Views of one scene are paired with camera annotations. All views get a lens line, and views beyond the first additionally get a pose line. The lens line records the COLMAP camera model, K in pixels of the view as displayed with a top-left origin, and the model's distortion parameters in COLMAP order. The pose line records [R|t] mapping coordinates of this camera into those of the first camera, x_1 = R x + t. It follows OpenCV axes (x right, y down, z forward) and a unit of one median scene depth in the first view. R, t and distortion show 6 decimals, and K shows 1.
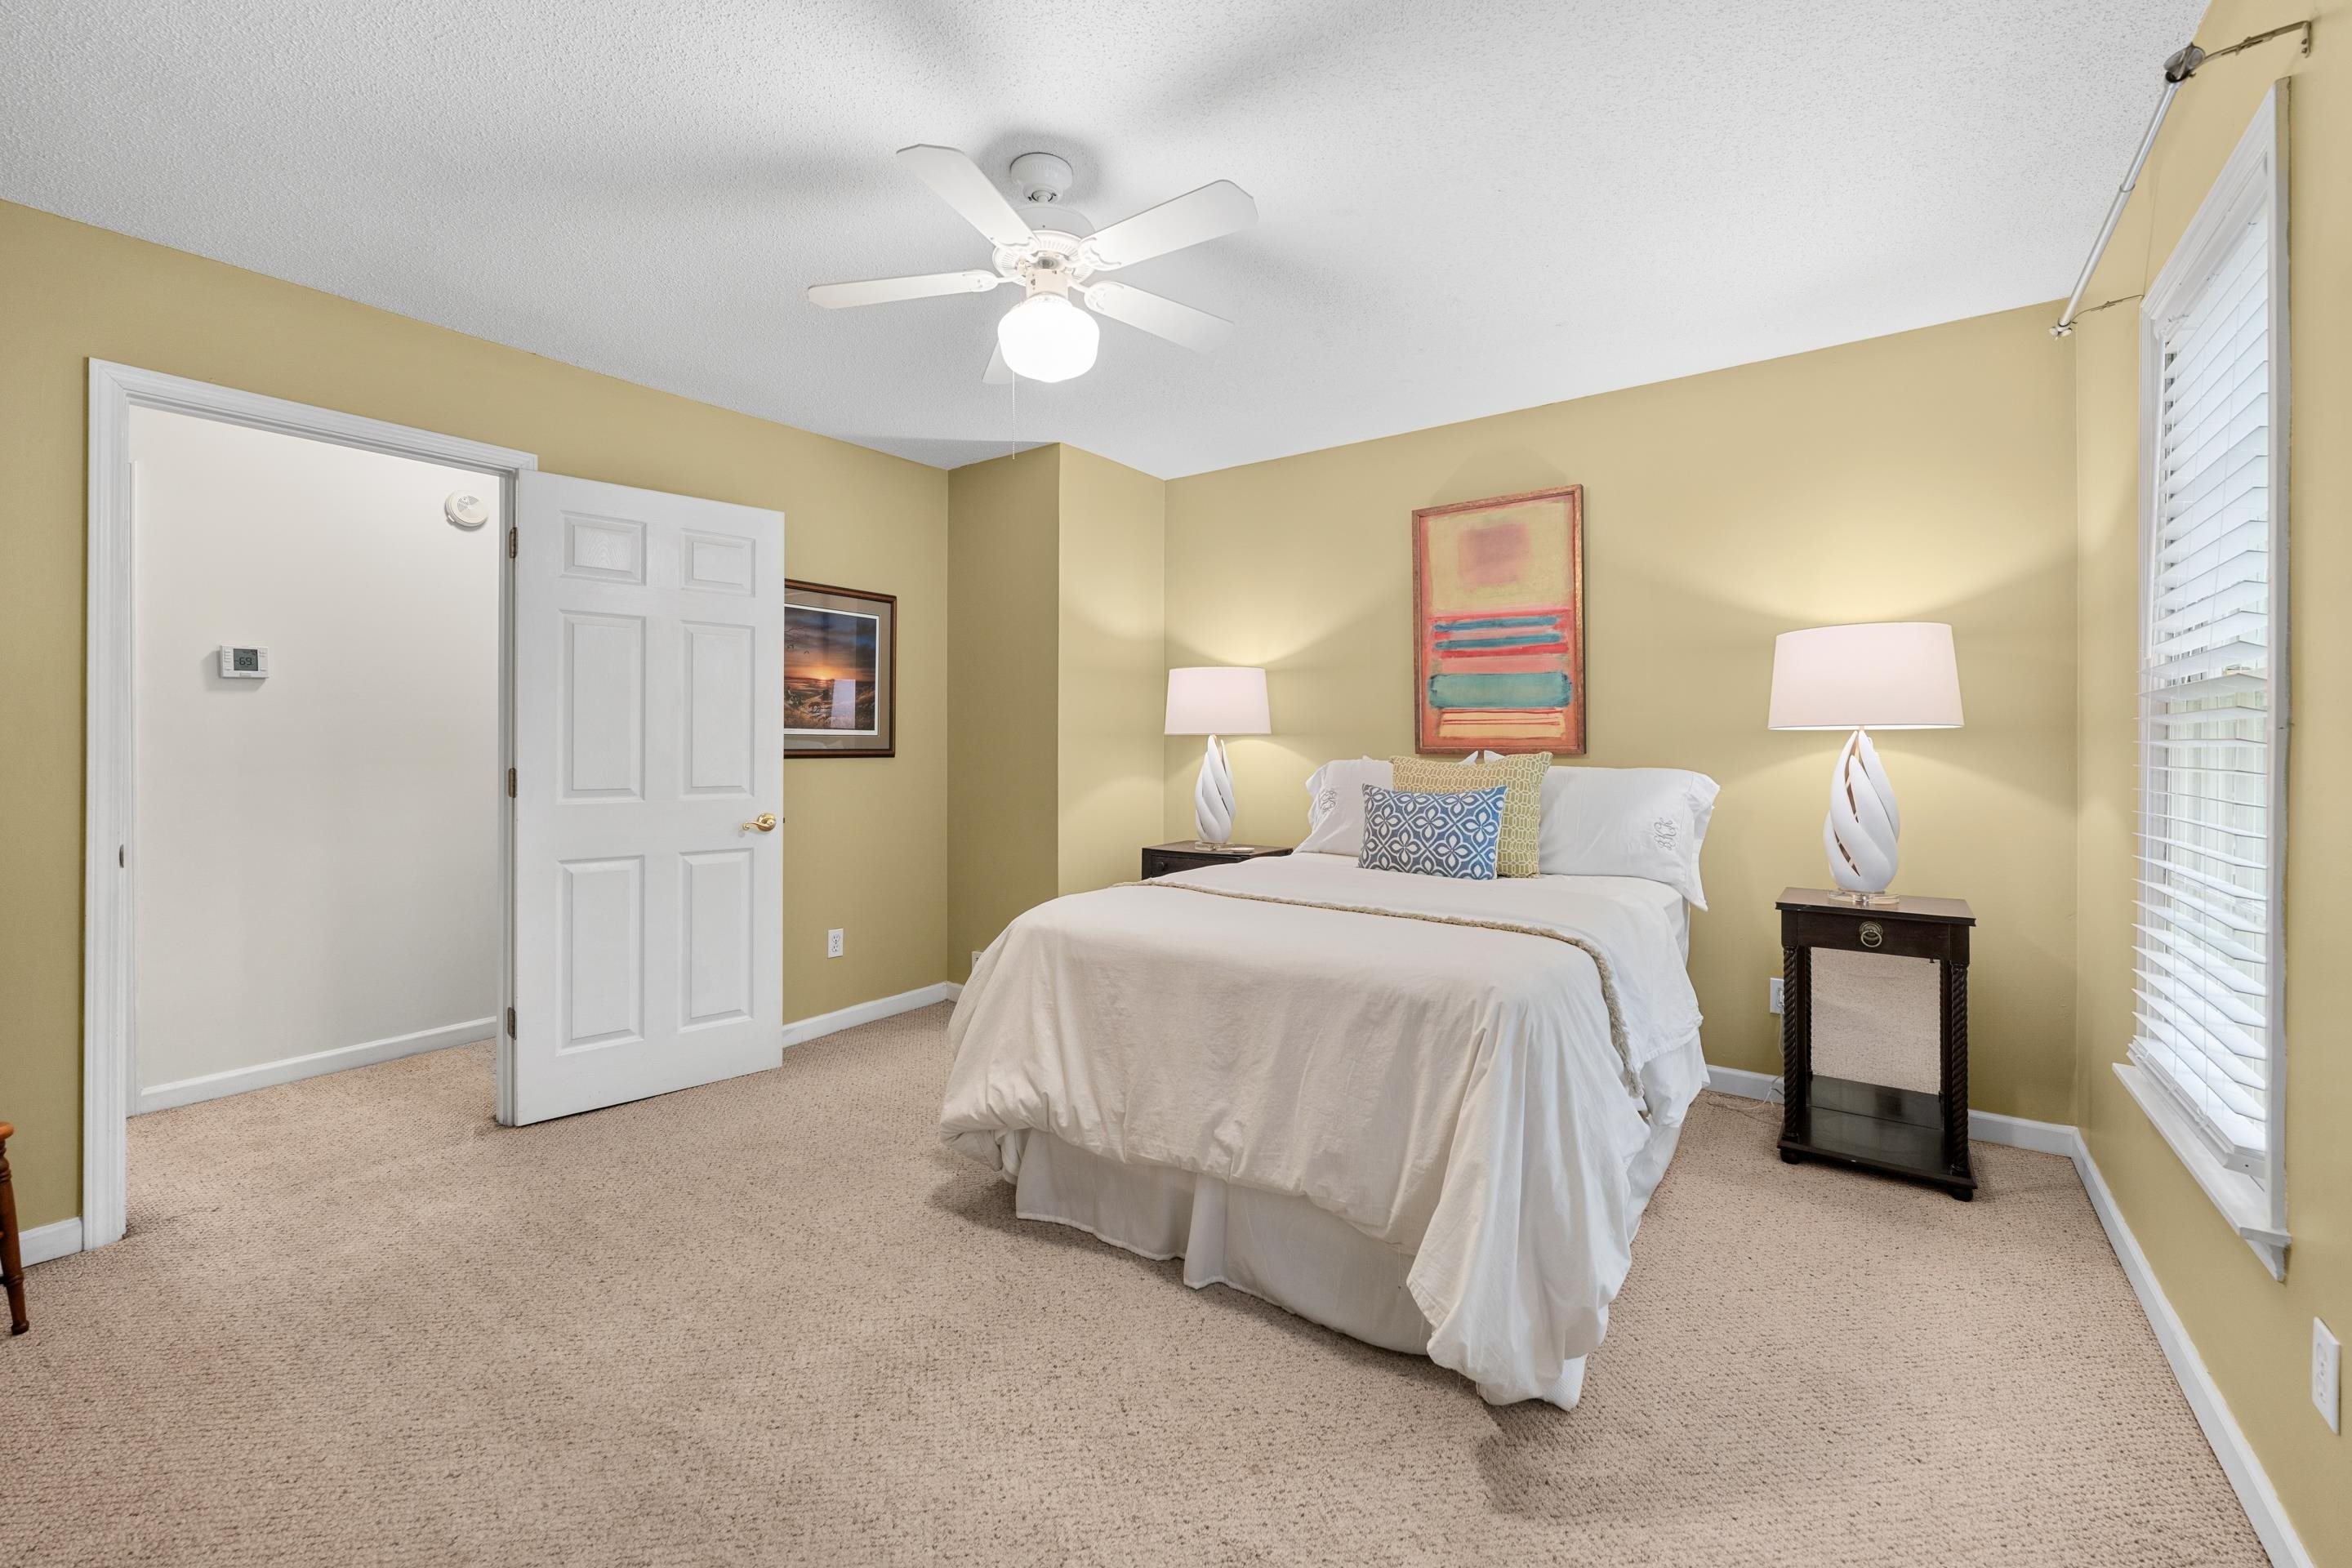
lens RADIAL K [[947.0, 0, 1175.9], [0, 947.0, 738.2], [0, 0, 1]] dist [-0.003761, -0.000390]
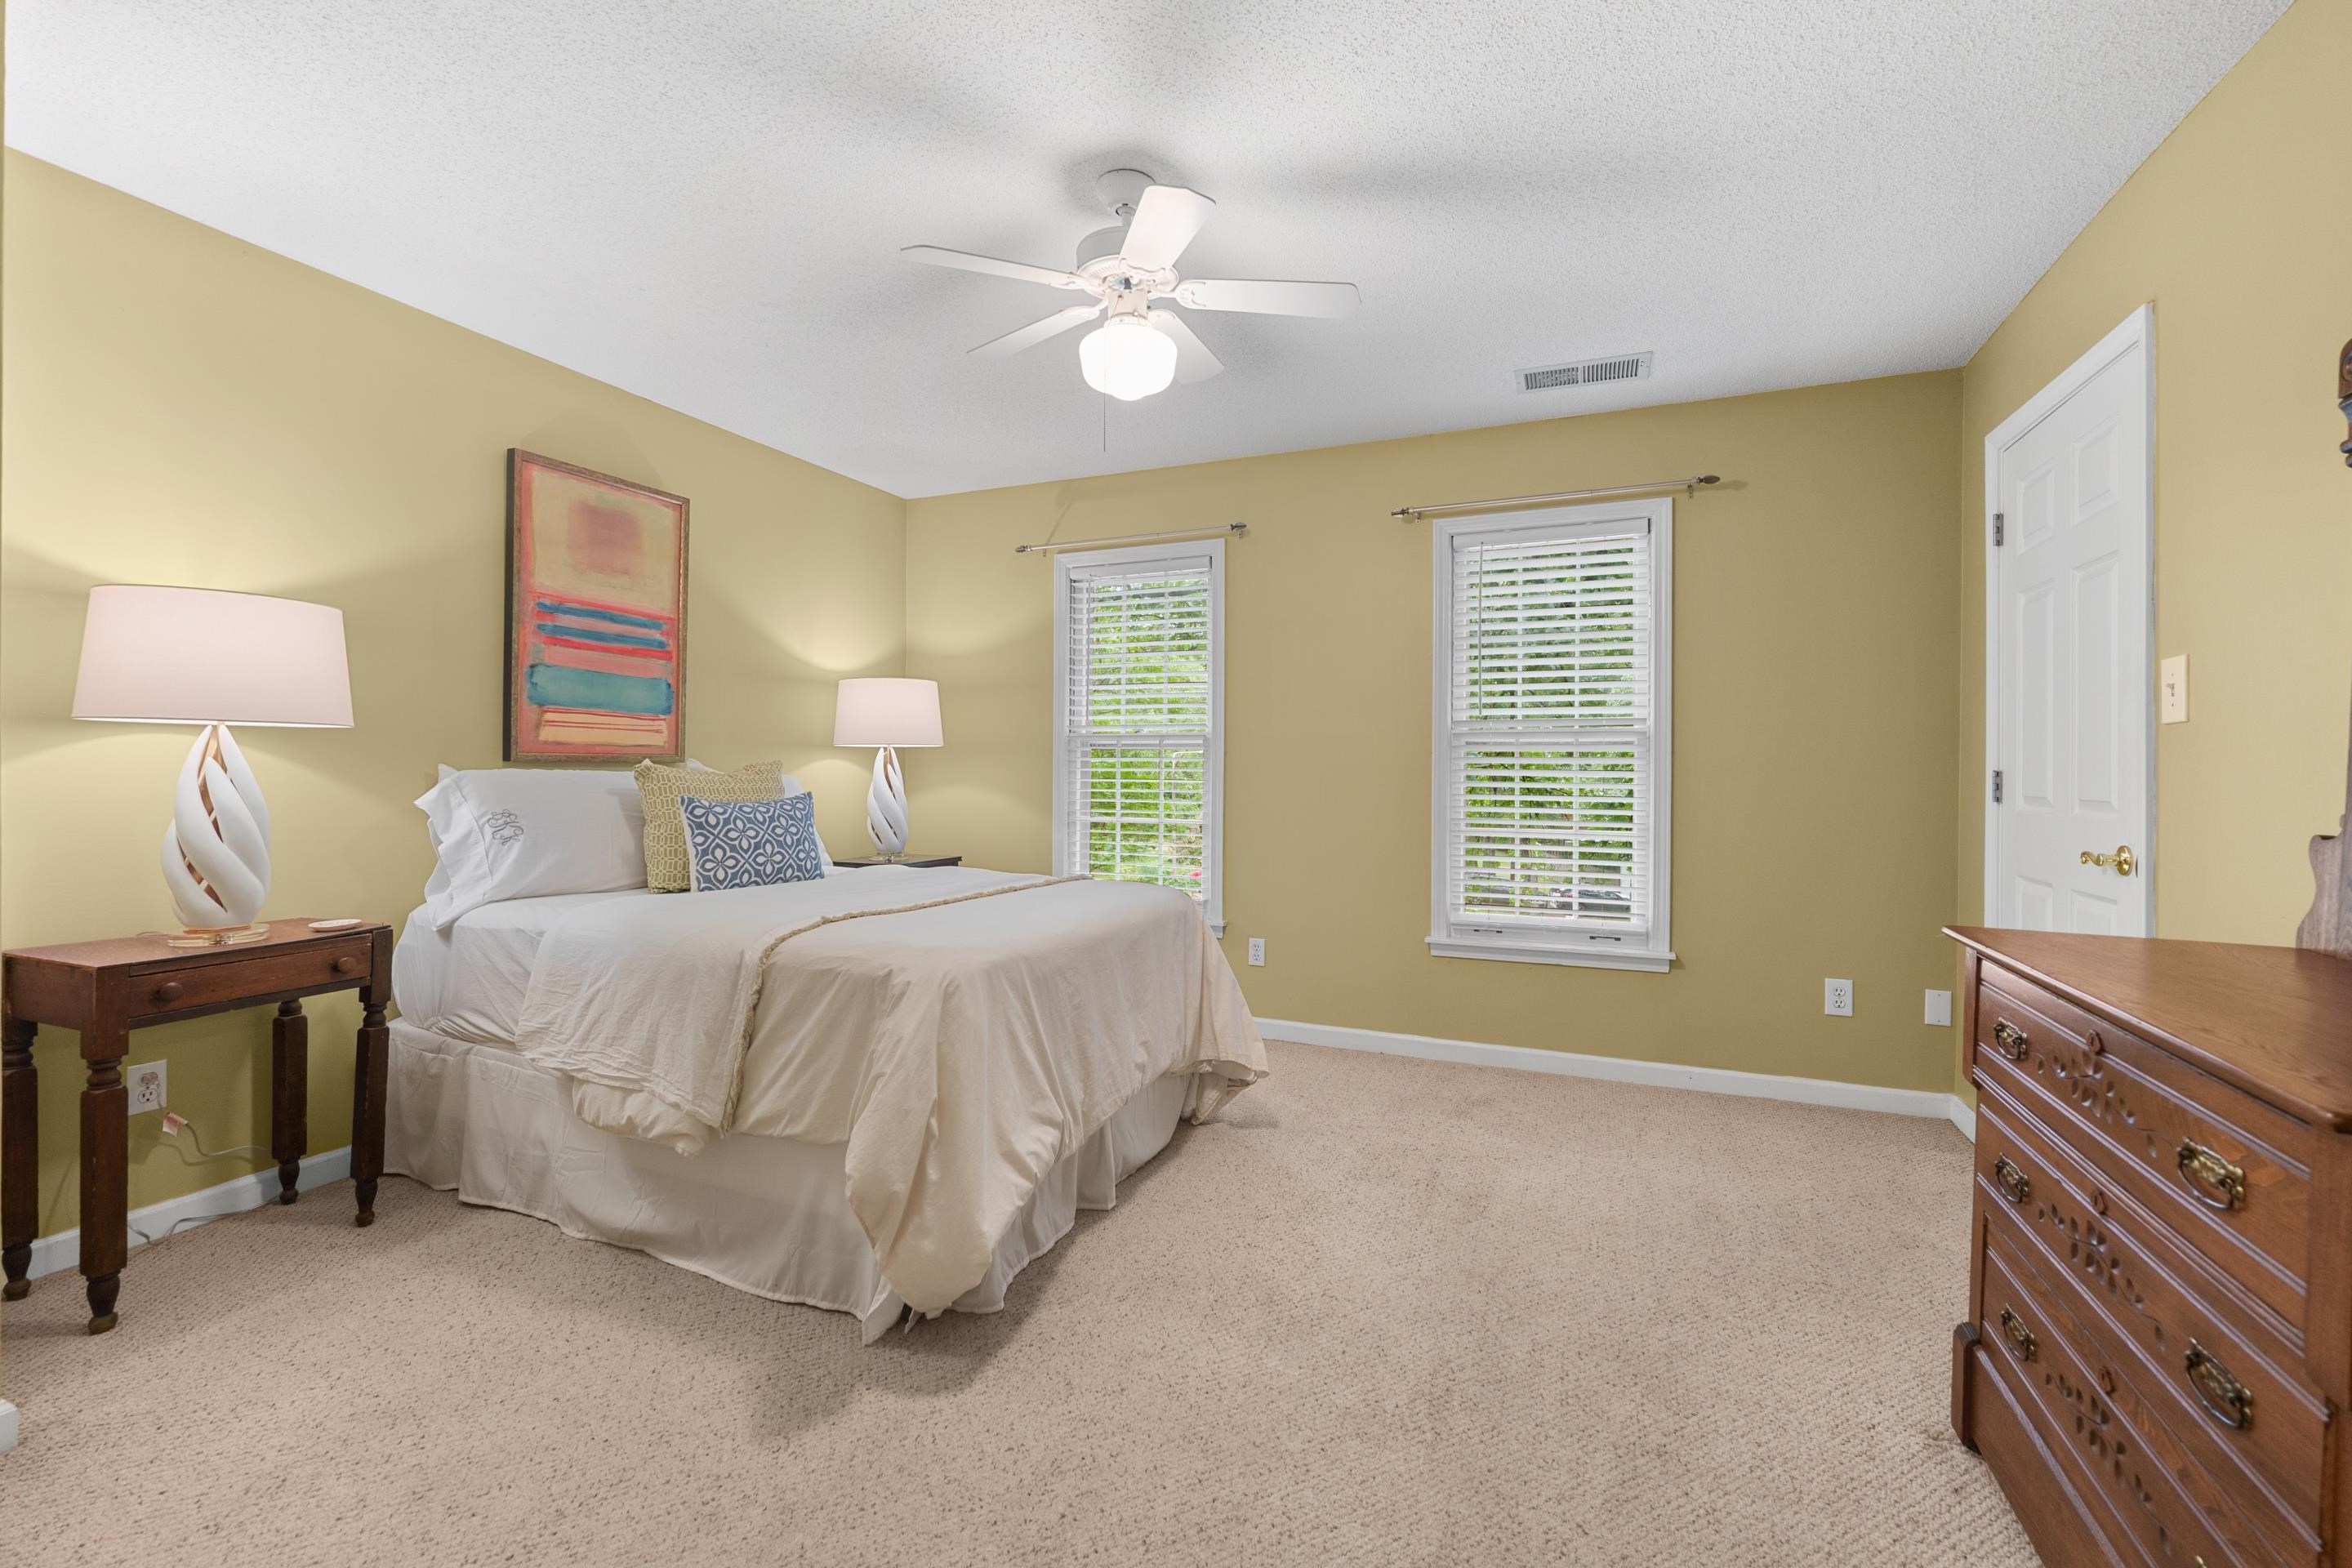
lens RADIAL K [[947.0, 0, 1183.8], [0, 947.0, 772.9], [0, 0, 1]] dist [-0.003761, -0.000390]
pose [[-0.208652, -0.006938, 0.977965, -0.671934], [-0.016126, 0.999863, 0.003653, 0.015170], [-0.977857, -0.015009, -0.208736, 0.672974]]
